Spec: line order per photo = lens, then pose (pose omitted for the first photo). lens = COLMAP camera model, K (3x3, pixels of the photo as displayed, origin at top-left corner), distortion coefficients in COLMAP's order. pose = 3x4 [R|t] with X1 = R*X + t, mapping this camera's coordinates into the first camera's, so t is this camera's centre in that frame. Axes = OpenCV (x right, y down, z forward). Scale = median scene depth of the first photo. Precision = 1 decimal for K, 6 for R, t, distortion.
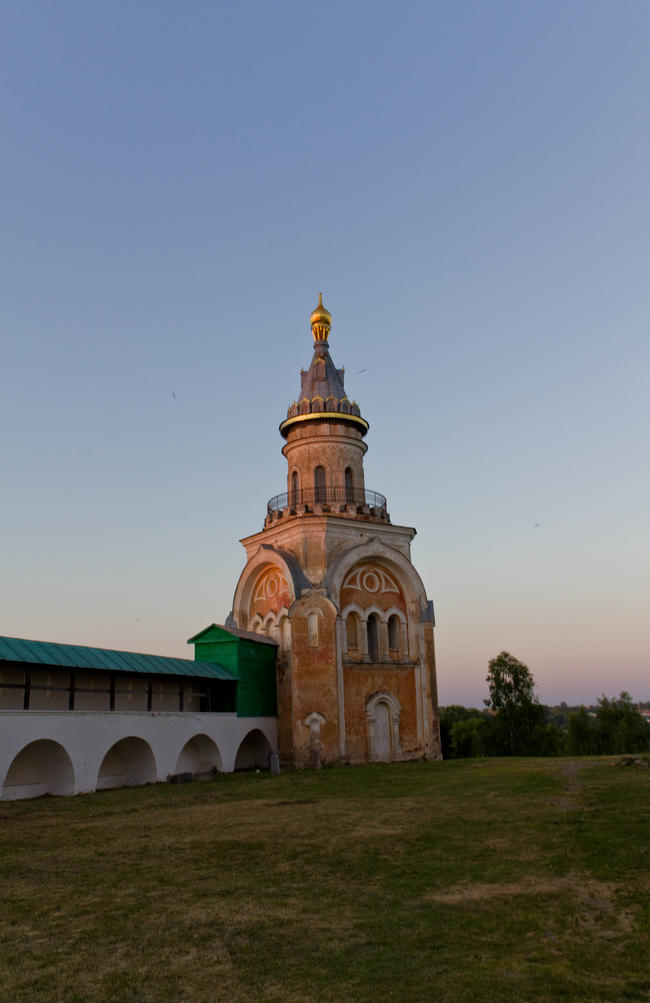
lens RADIAL K [[823.0, 0, 328.6], [0, 823.0, 498.5], [0, 0, 1]] dist [0.007790, 0.009121]
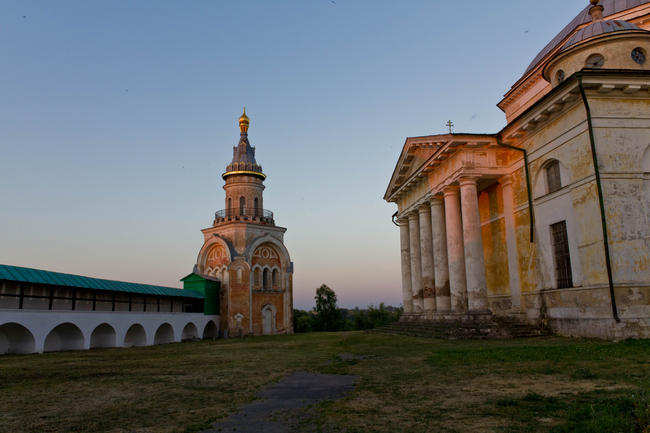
lens RADIAL K [[538.9, 0, 325.0], [0, 538.9, 217.8], [0, 0, 1]] dist [-0.001001, 0.016948]
pose [[0.977626, 0.039431, 0.206623, -0.087677], [-0.055726, 0.995726, 0.073648, -0.100020], [-0.202836, -0.083514, 0.975645, -0.383445]]
